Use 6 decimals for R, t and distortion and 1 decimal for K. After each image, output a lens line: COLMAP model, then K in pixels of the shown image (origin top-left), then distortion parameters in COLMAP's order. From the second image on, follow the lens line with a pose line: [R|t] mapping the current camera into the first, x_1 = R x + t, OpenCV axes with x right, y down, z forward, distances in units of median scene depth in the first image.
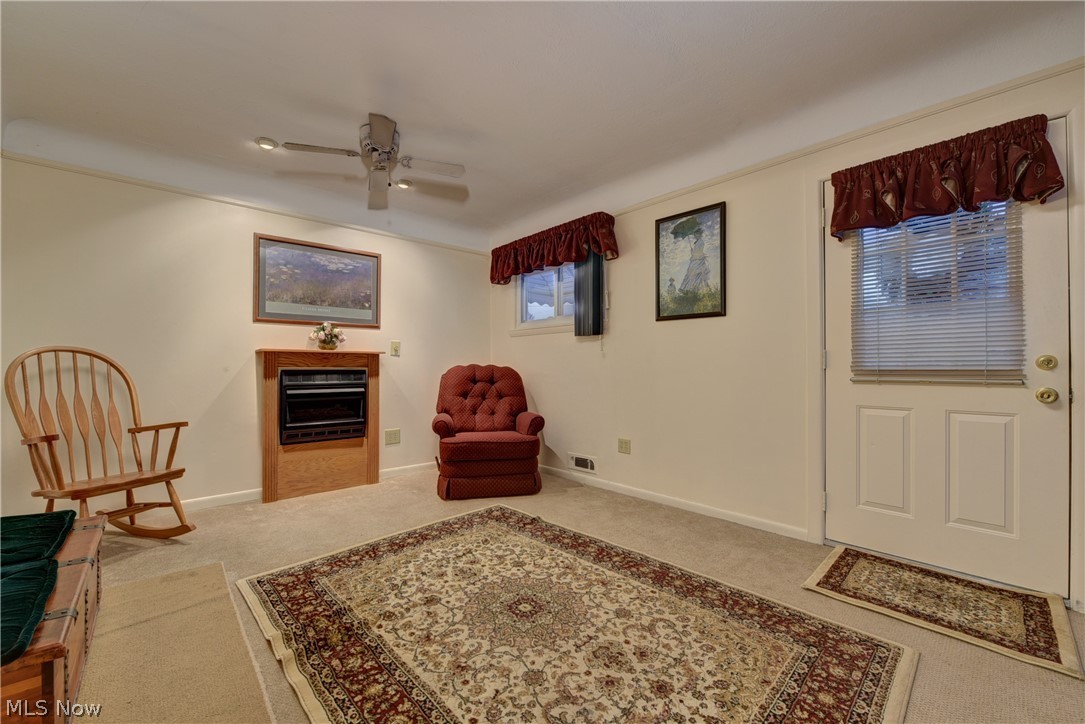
lens RADIAL K [[434.1, 0, 533.9], [0, 434.1, 366.7], [0, 0, 1]] dist [-0.013952, -0.000258]
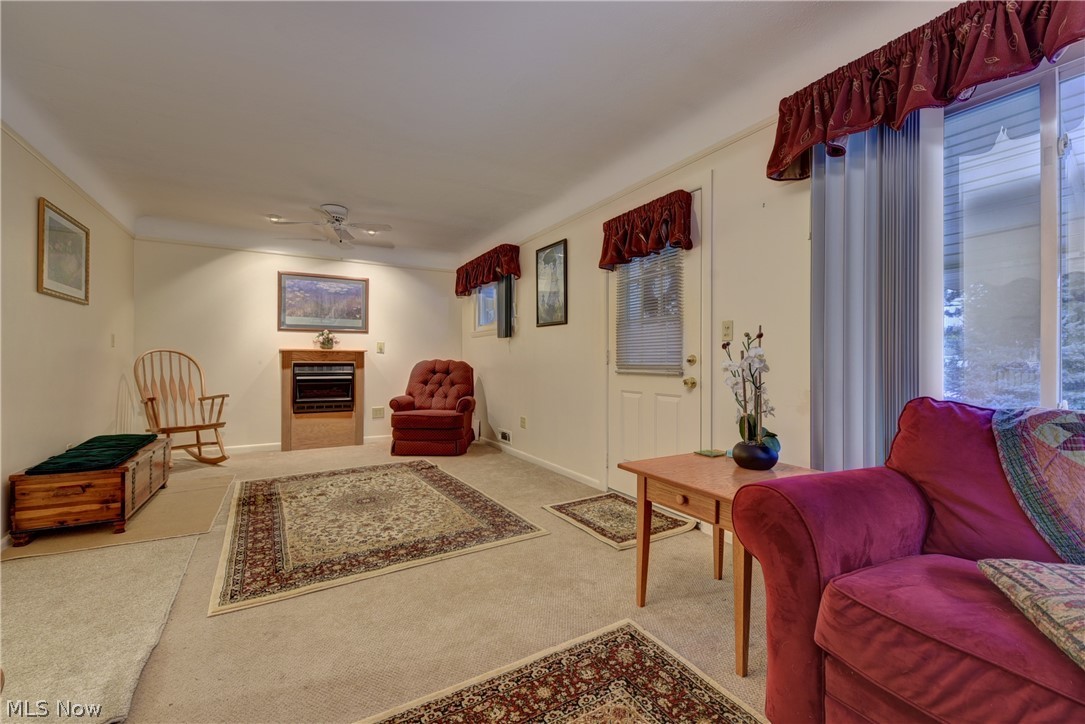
lens RADIAL K [[448.4, 0, 535.0], [0, 448.4, 363.1], [0, 0, 1]] dist [-0.015084, -0.000540]
pose [[0.978300, 0.004851, -0.207139, 0.689480], [-0.003860, 0.999979, 0.005190, -0.003501], [0.207159, -0.004277, 0.978298, -0.415069]]
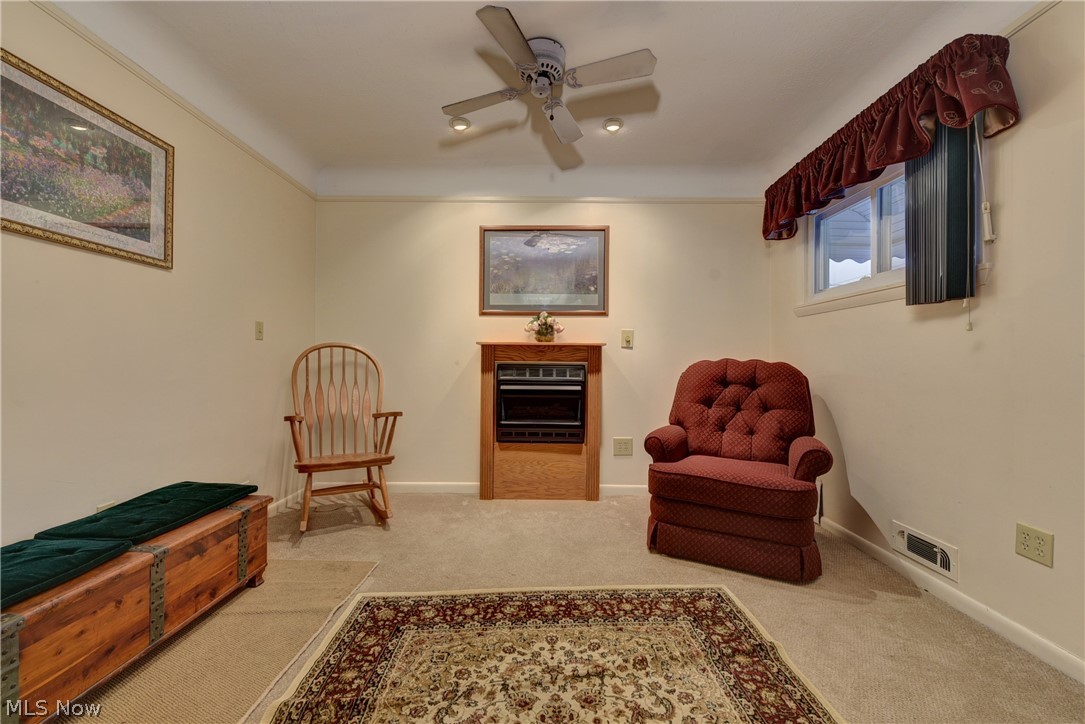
lens RADIAL K [[430.6, 0, 541.9], [0, 430.6, 363.1], [0, 0, 1]] dist [-0.012983, -0.000171]
pose [[0.743099, 0.010039, -0.669106, 0.160220], [-0.007062, 0.999949, 0.007161, -0.001813], [0.669144, -0.000596, 0.743132, 0.455166]]
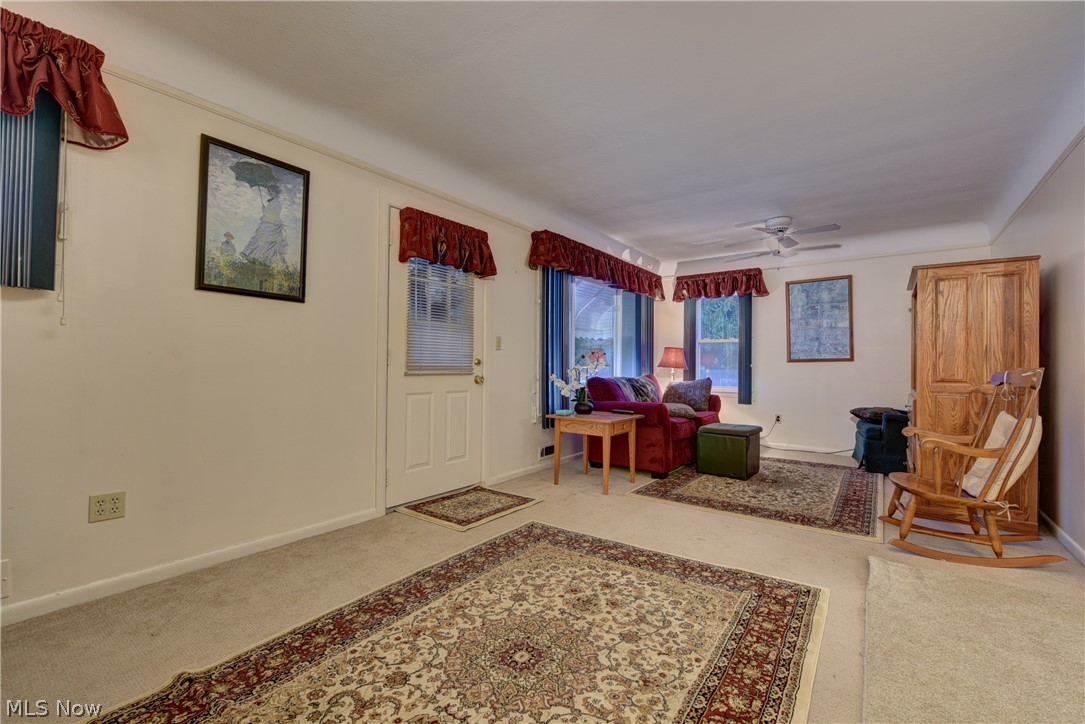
lens RADIAL K [[468.4, 0, 542.5], [0, 468.4, 362.0], [0, 0, 1]] dist [-0.009979, -0.000347]
pose [[-0.202708, 0.003458, 0.979233, -0.613878], [-0.009688, 0.999938, -0.005536, 0.001793], [-0.979191, -0.010609, -0.202662, 0.784238]]
